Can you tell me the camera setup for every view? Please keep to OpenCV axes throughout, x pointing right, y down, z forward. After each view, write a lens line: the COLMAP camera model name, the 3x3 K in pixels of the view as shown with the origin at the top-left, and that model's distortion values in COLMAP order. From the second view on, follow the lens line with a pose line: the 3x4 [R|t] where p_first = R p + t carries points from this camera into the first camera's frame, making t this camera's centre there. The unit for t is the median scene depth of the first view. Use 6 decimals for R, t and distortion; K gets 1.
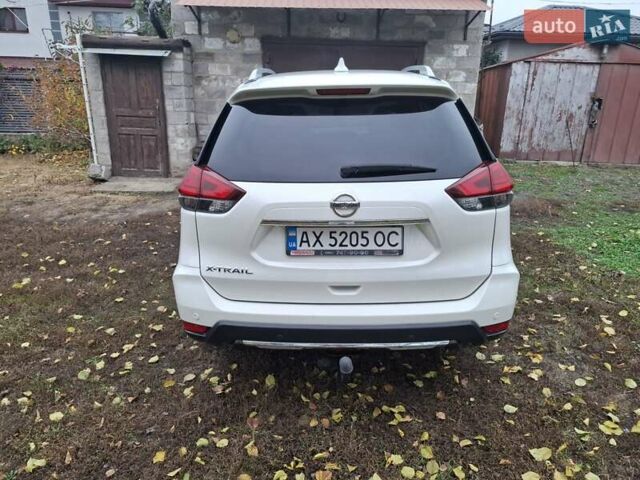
lens RADIAL K [[425.2, 0, 320.0], [0, 425.2, 240.0], [0, 0, 1]] dist [0.057982, -0.060140]
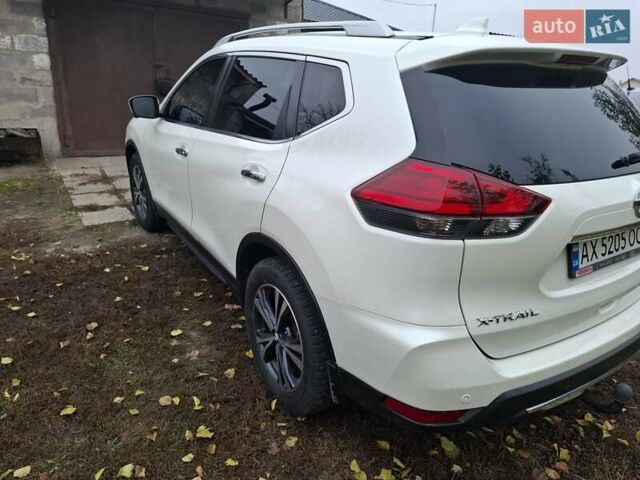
lens RADIAL K [[425.2, 0, 320.0], [0, 425.2, 240.0], [0, 0, 1]] dist [0.057982, -0.060140]
pose [[0.832480, -0.157391, 0.531231, -0.831953], [0.135808, 0.987520, 0.079757, -0.149856], [-0.537154, 0.005749, 0.843465, 0.604709]]
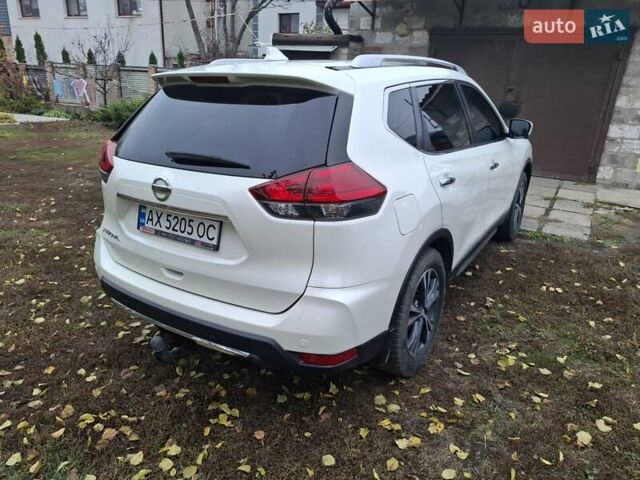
lens RADIAL K [[425.2, 0, 320.0], [0, 425.2, 240.0], [0, 0, 1]] dist [0.057982, -0.060140]
pose [[0.861465, 0.192944, -0.469735, 0.838330], [-0.188938, 0.980380, 0.056191, -0.086460], [0.471360, 0.040345, 0.881017, 0.261107]]
